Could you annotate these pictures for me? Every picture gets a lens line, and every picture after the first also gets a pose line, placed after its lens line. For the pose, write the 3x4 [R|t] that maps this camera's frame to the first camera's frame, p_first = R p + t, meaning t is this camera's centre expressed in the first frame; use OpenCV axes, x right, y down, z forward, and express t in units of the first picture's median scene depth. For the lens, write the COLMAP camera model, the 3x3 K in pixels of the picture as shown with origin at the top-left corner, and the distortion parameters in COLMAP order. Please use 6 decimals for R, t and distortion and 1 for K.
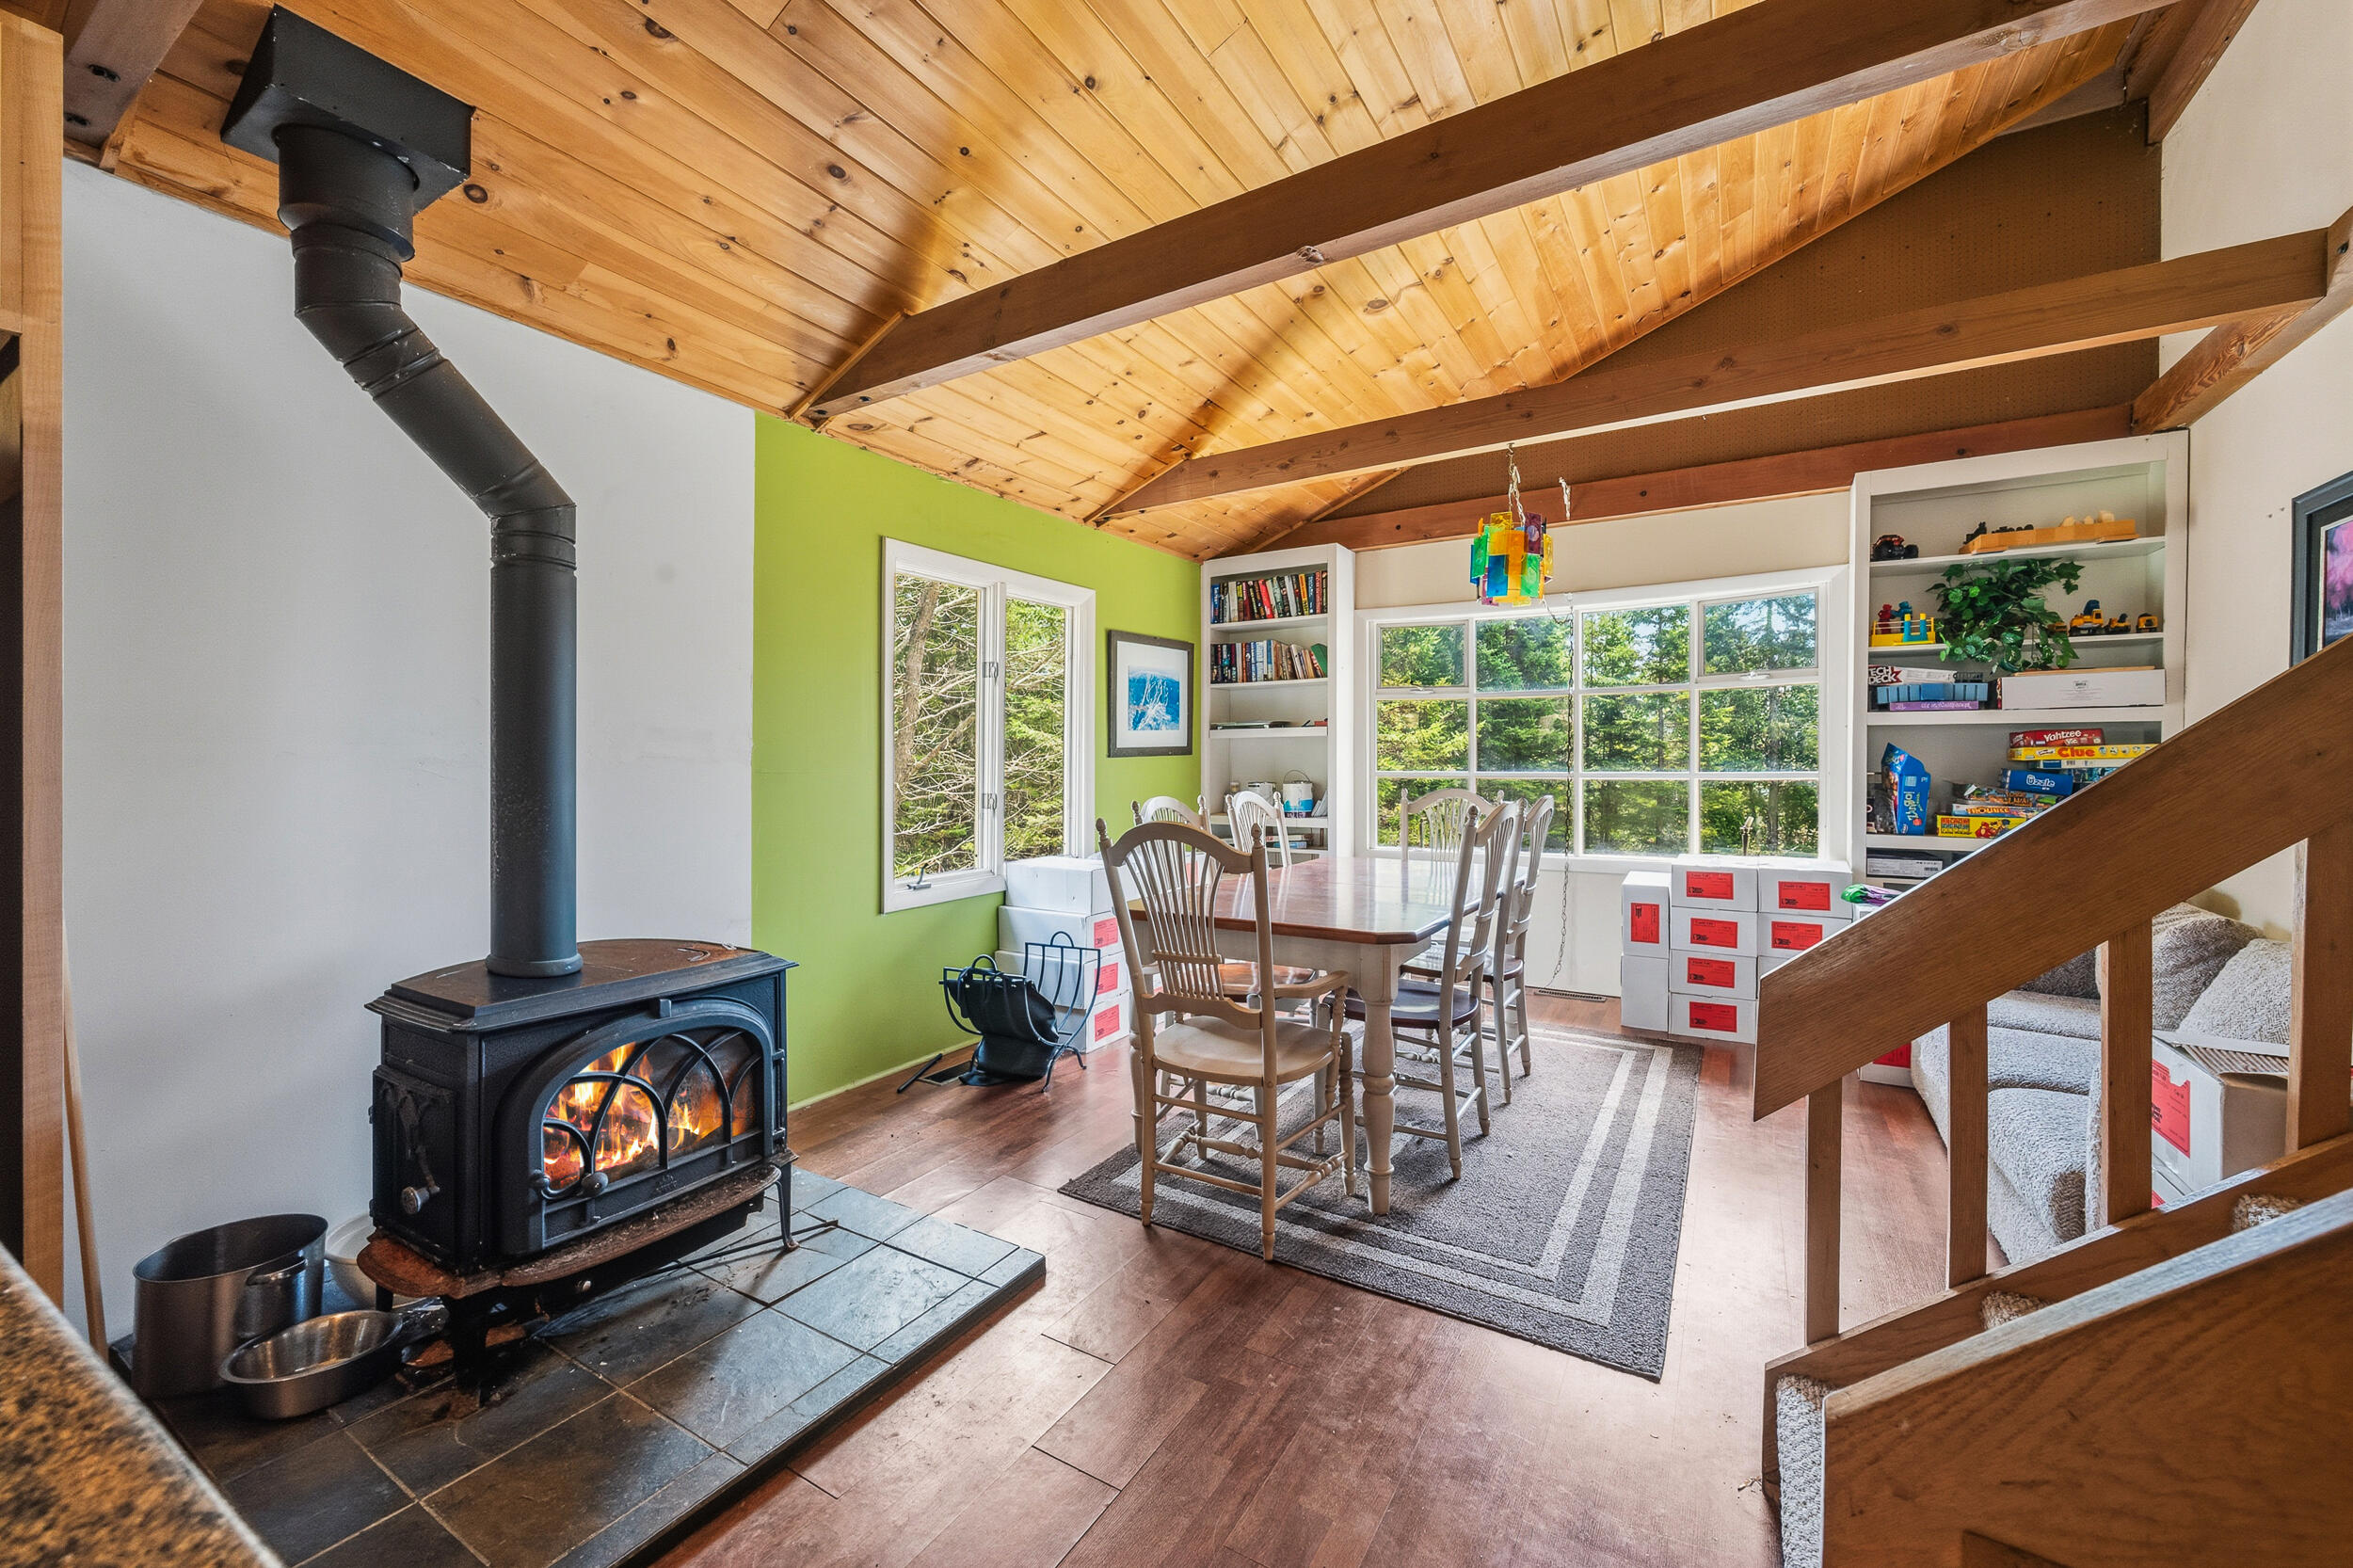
lens RADIAL K [[918.5, 0, 1201.3], [0, 918.5, 773.0], [0, 0, 1]] dist [-0.000936, 0.000565]
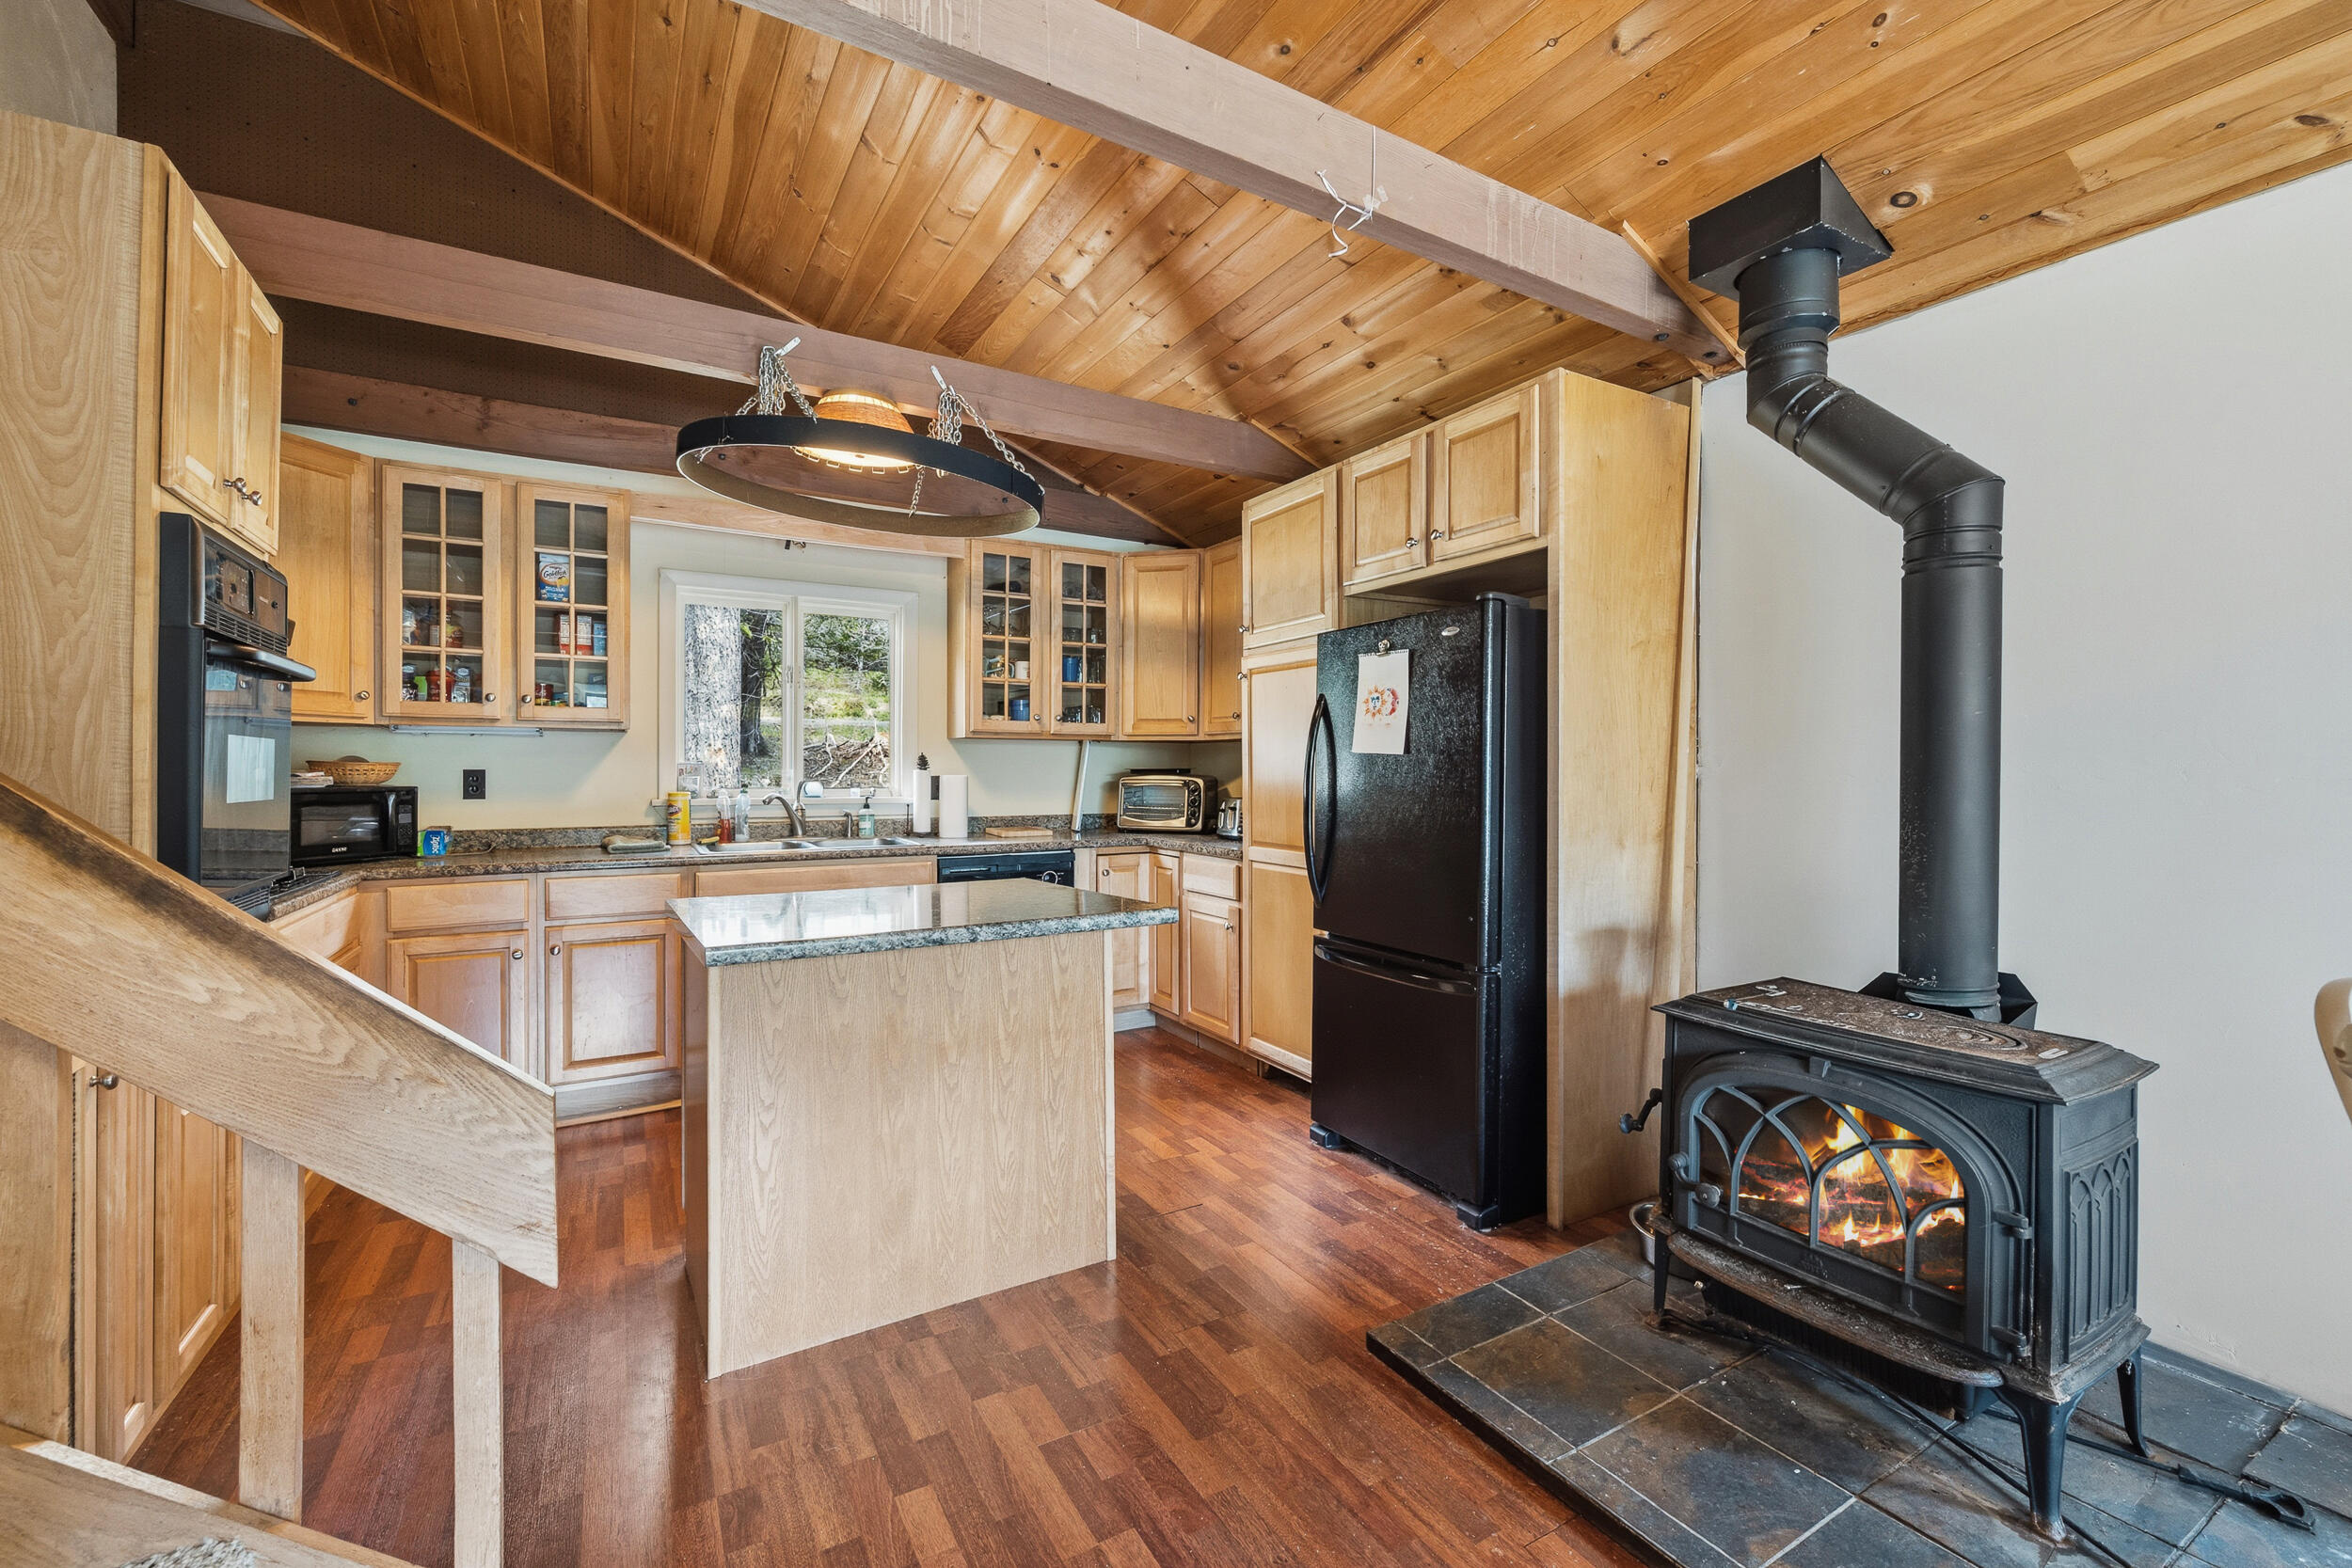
lens RADIAL K [[966.6, 0, 1176.3], [0, 966.6, 772.7], [0, 0, 1]] dist [-0.003008, 0.000034]
pose [[-0.482235, -0.003176, -0.876036, 0.264500], [-0.015804, 0.999862, 0.005075, -0.008799], [0.875899, 0.016292, -0.482219, 0.459383]]
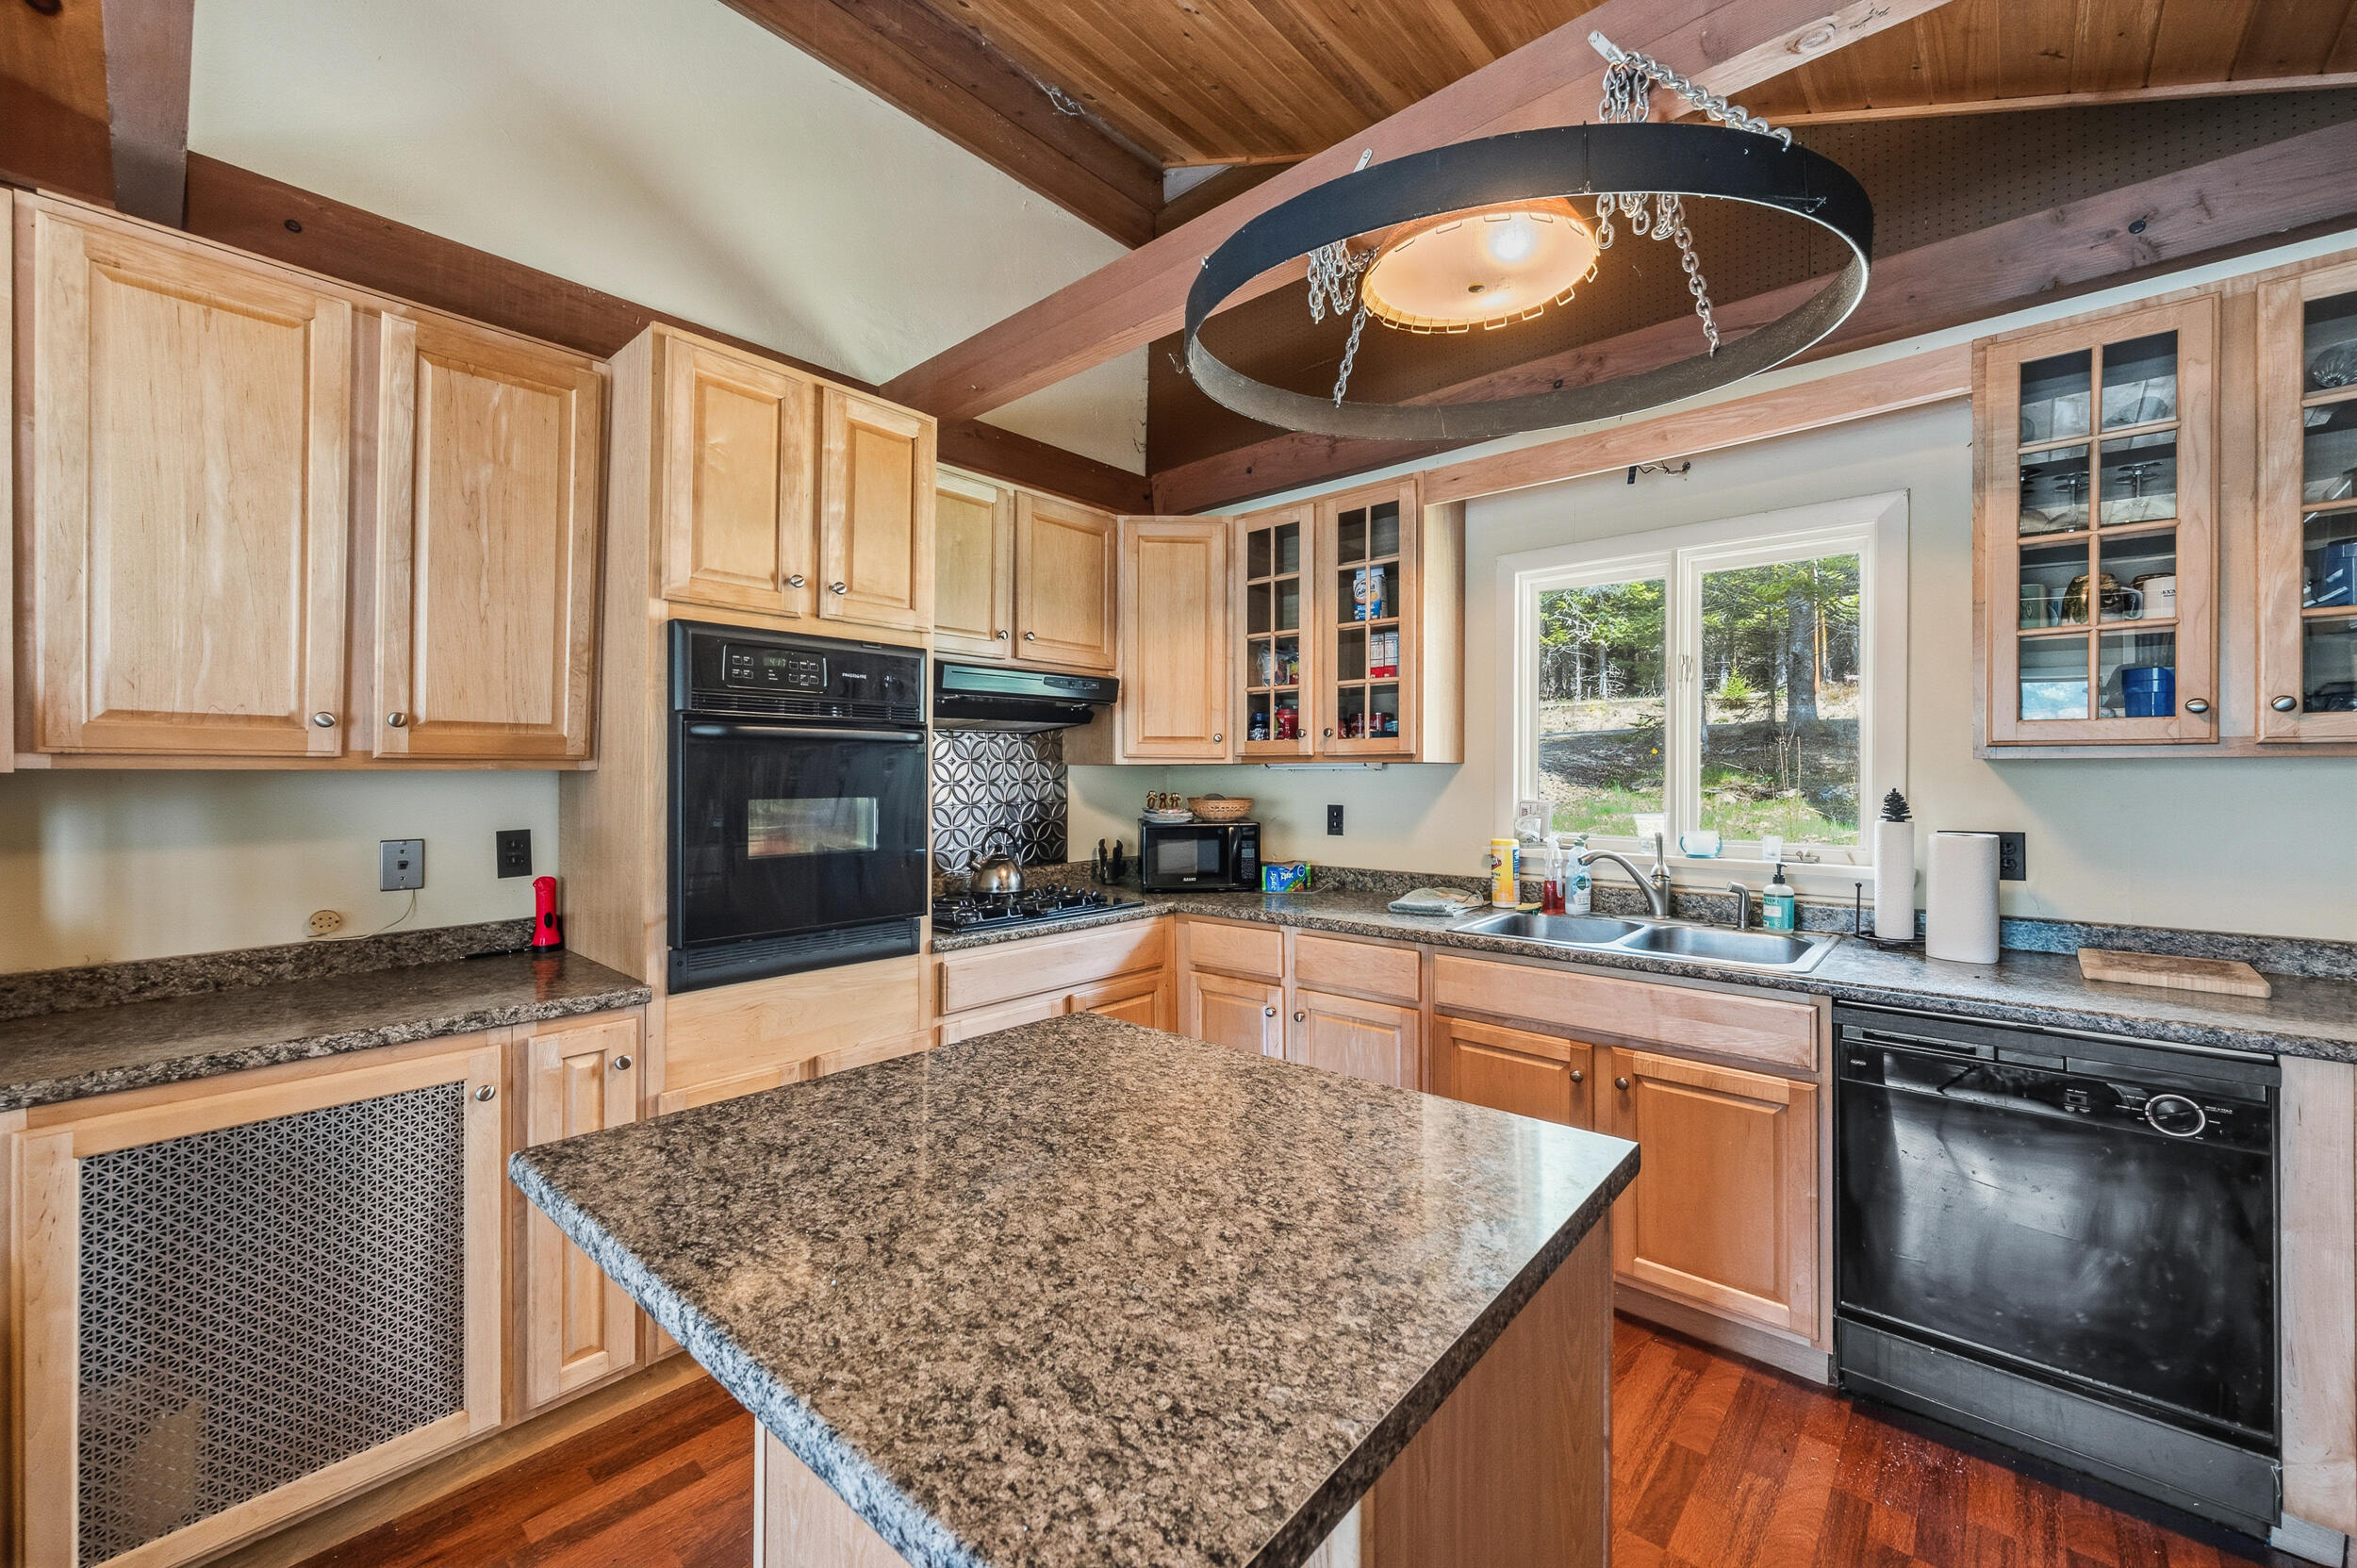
lens RADIAL K [[920.1, 0, 1186.1], [0, 920.1, 771.3], [0, 0, 1]] dist [-0.000936, 0.000565]
pose [[-0.982959, -0.000741, 0.183824, -0.282012], [0.001703, 0.999912, 0.013137, -0.041875], [-0.183817, 0.013226, -0.982871, 0.287300]]
